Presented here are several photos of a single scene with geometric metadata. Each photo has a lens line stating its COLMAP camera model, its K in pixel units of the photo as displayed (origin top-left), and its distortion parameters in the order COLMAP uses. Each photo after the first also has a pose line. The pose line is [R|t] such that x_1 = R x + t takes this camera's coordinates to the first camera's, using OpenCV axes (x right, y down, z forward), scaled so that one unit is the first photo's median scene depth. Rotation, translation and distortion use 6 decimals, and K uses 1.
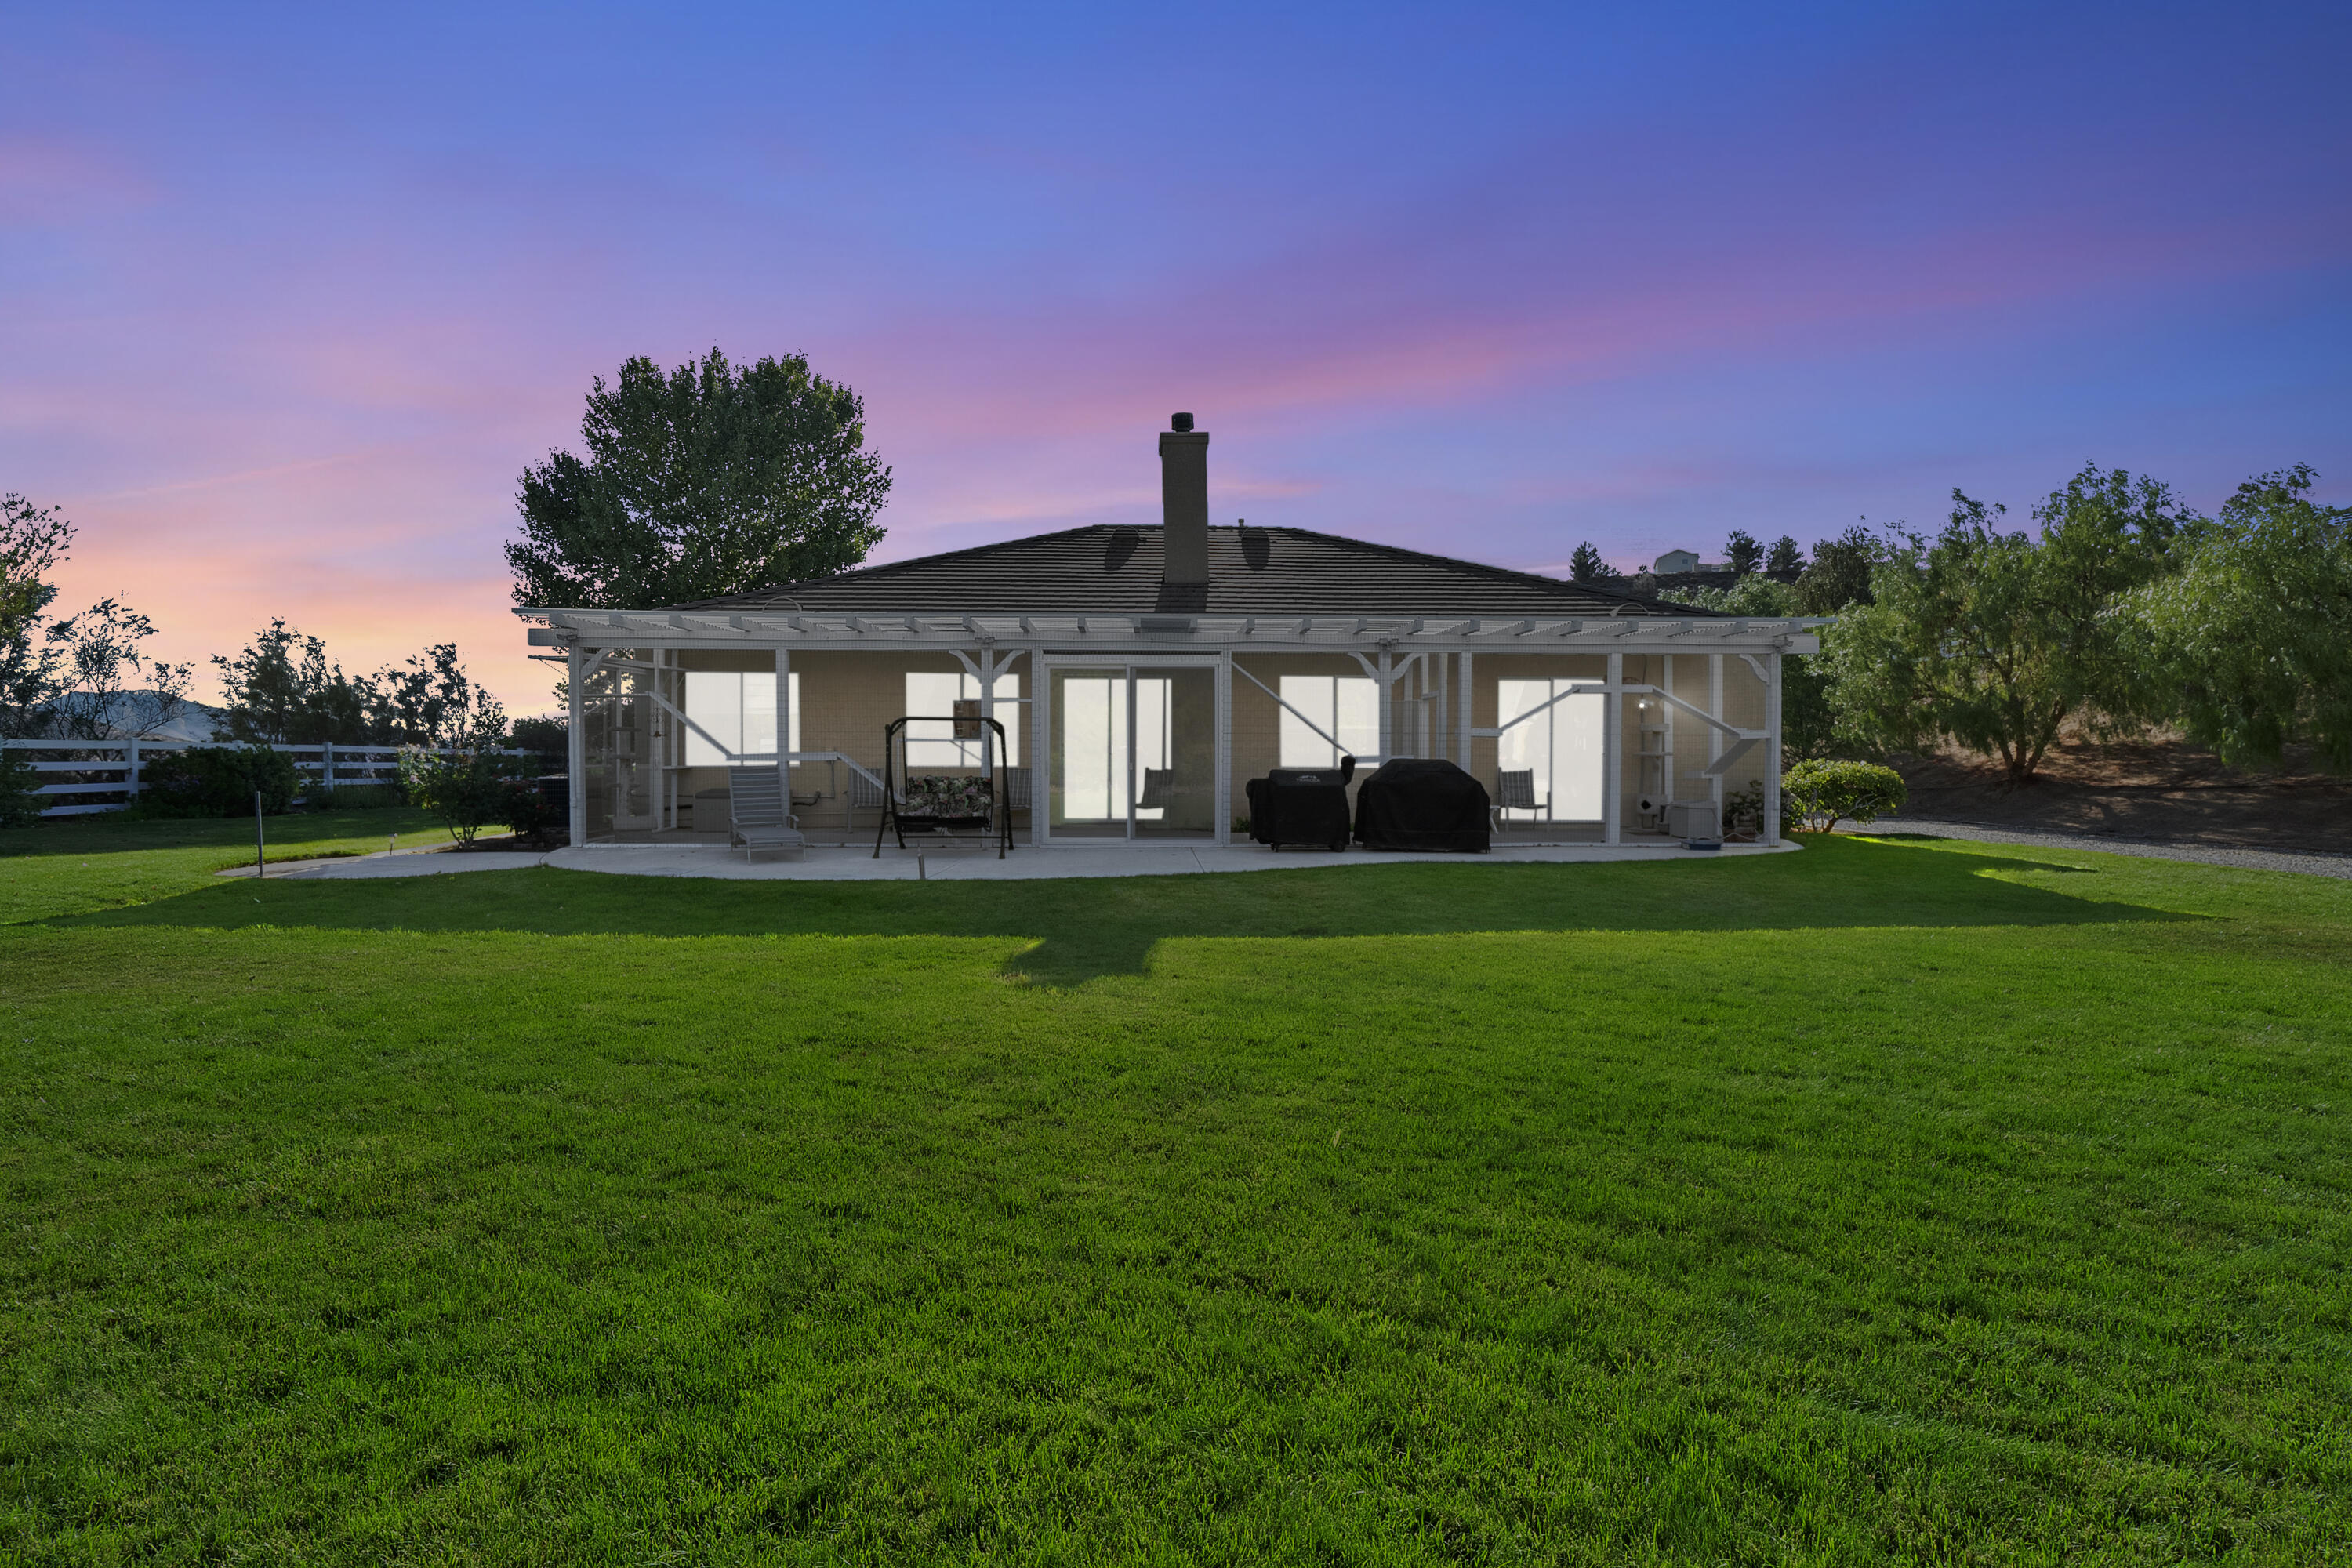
lens RADIAL K [[1119.1, 0, 1176.0], [0, 1119.1, 784.0], [0, 0, 1]] dist [-0.001400, -0.007543]
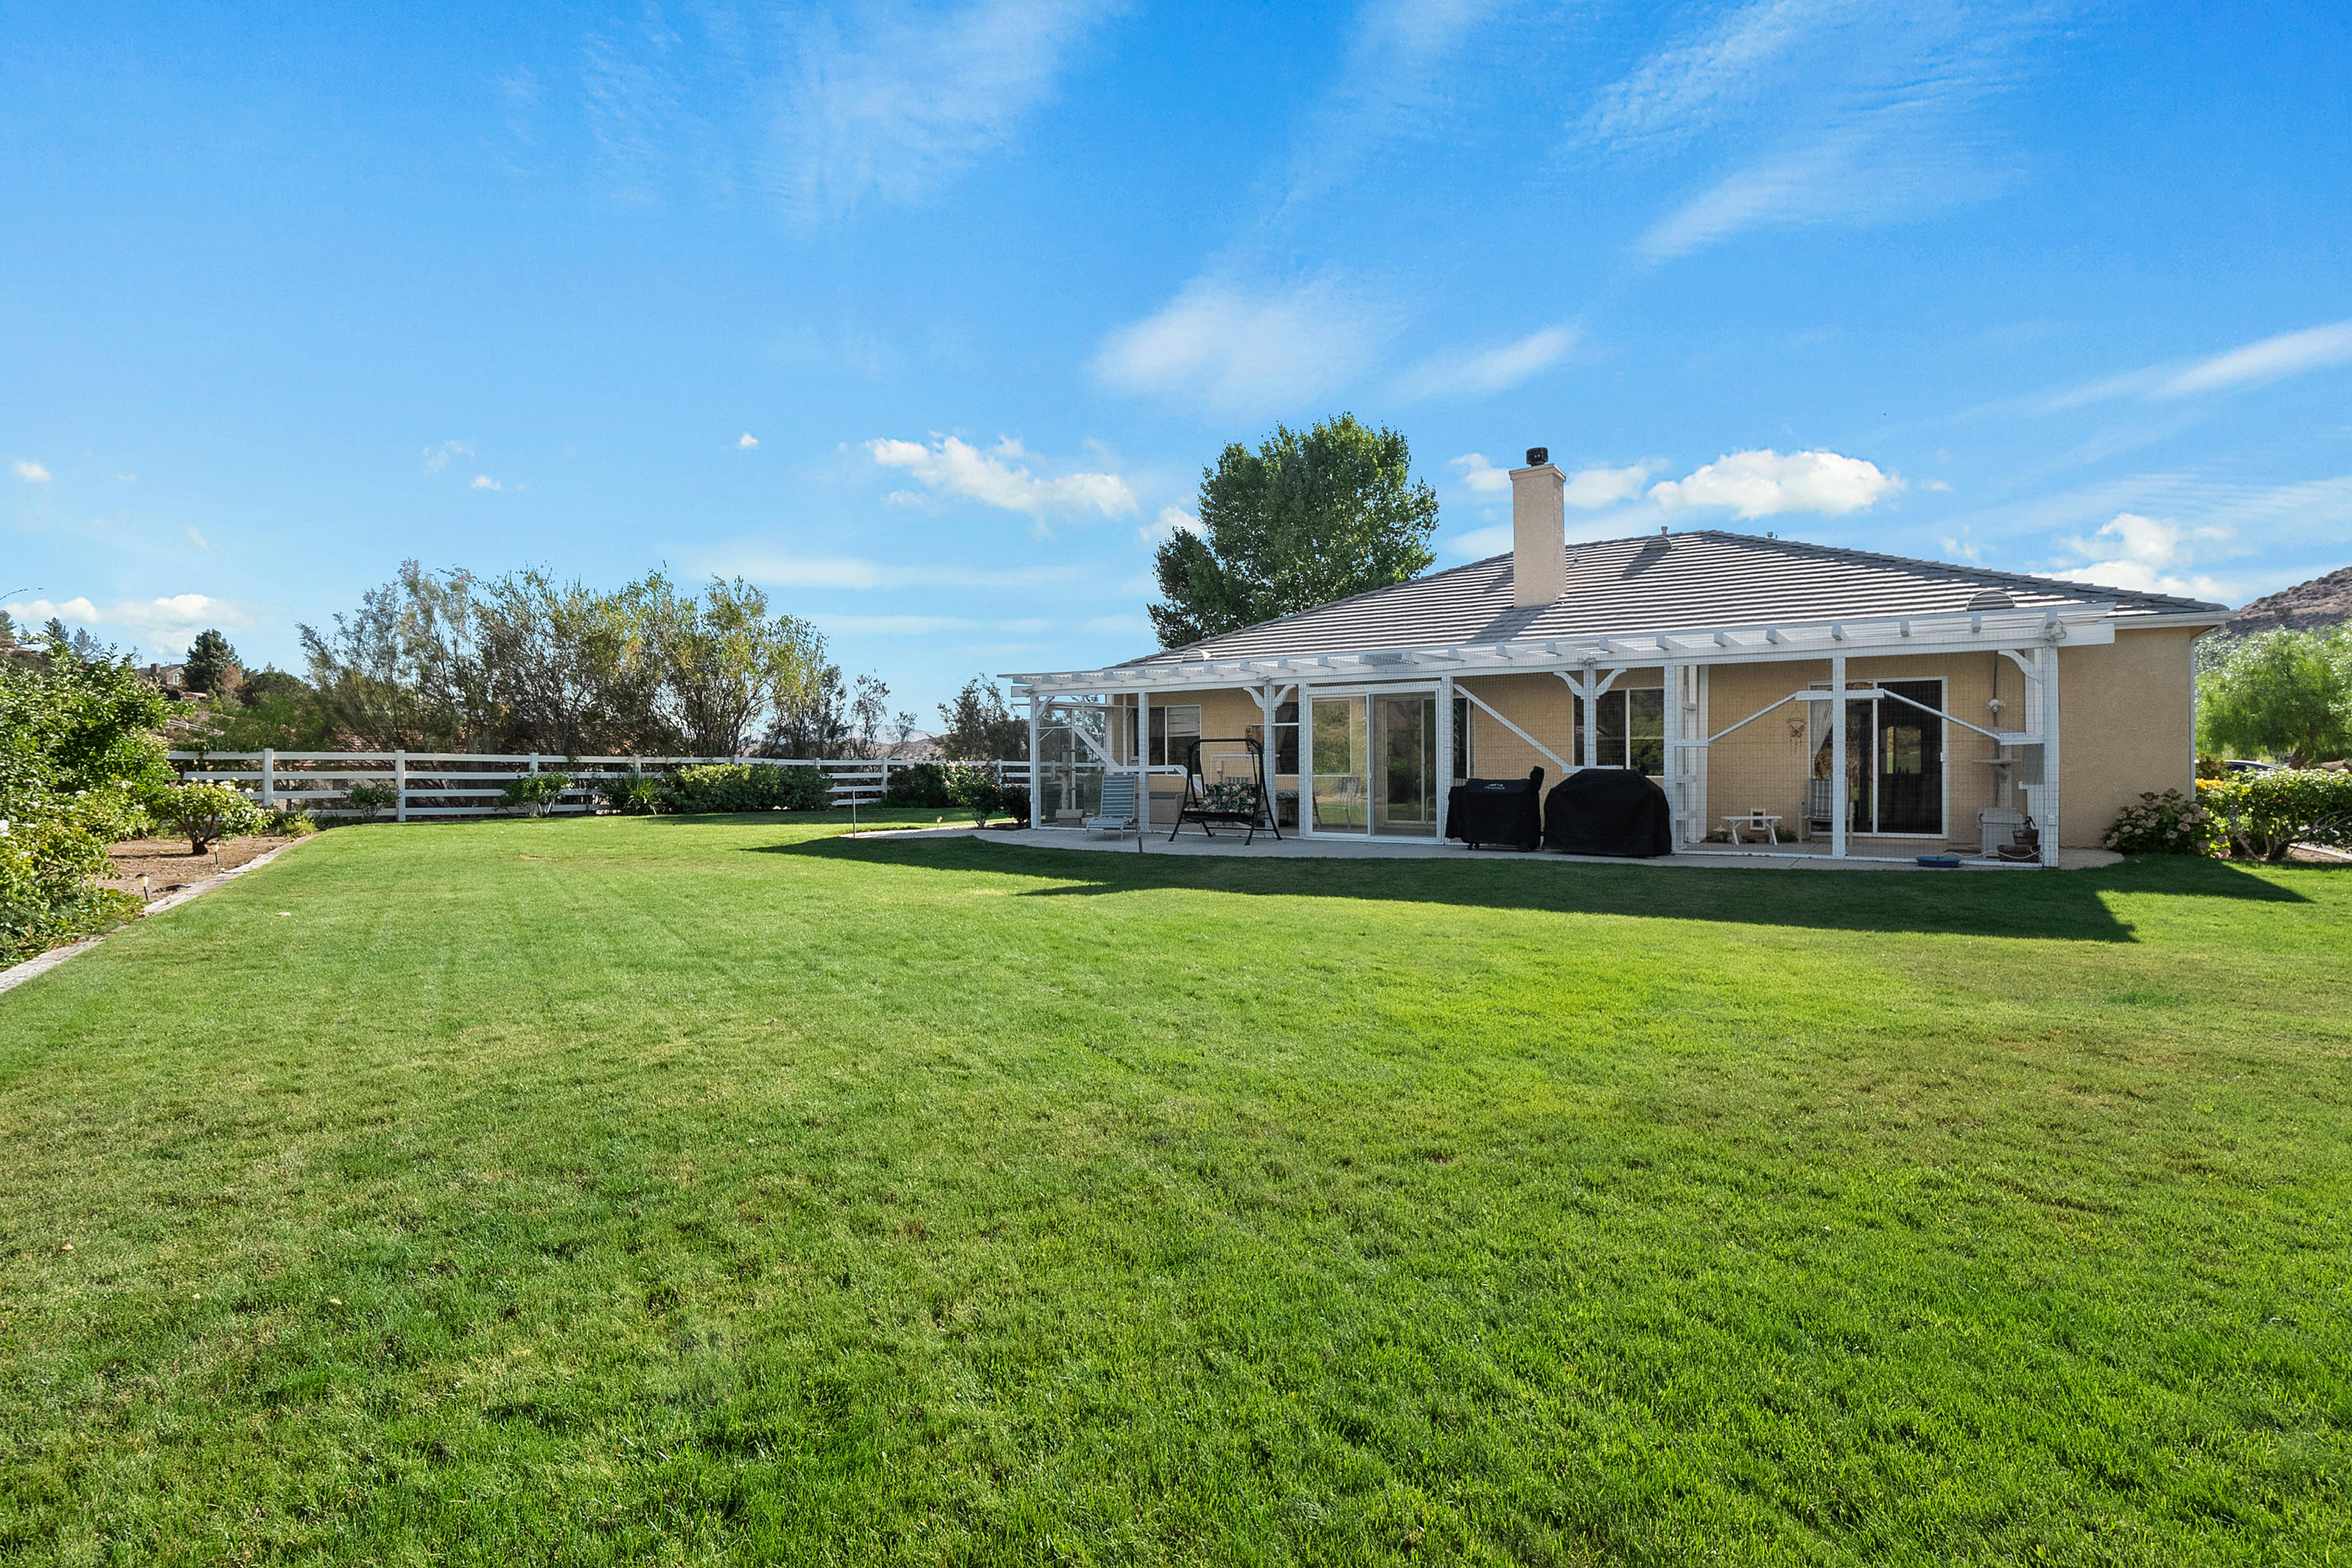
lens RADIAL K [[1119.1, 0, 1176.0], [0, 1119.1, 784.0], [0, 0, 1]] dist [-0.001400, -0.007543]
pose [[0.813311, 0.003877, -0.581817, 0.358689], [-0.008193, 0.999955, -0.004790, 0.000529], [0.581772, 0.008663, 0.813306, -0.080958]]
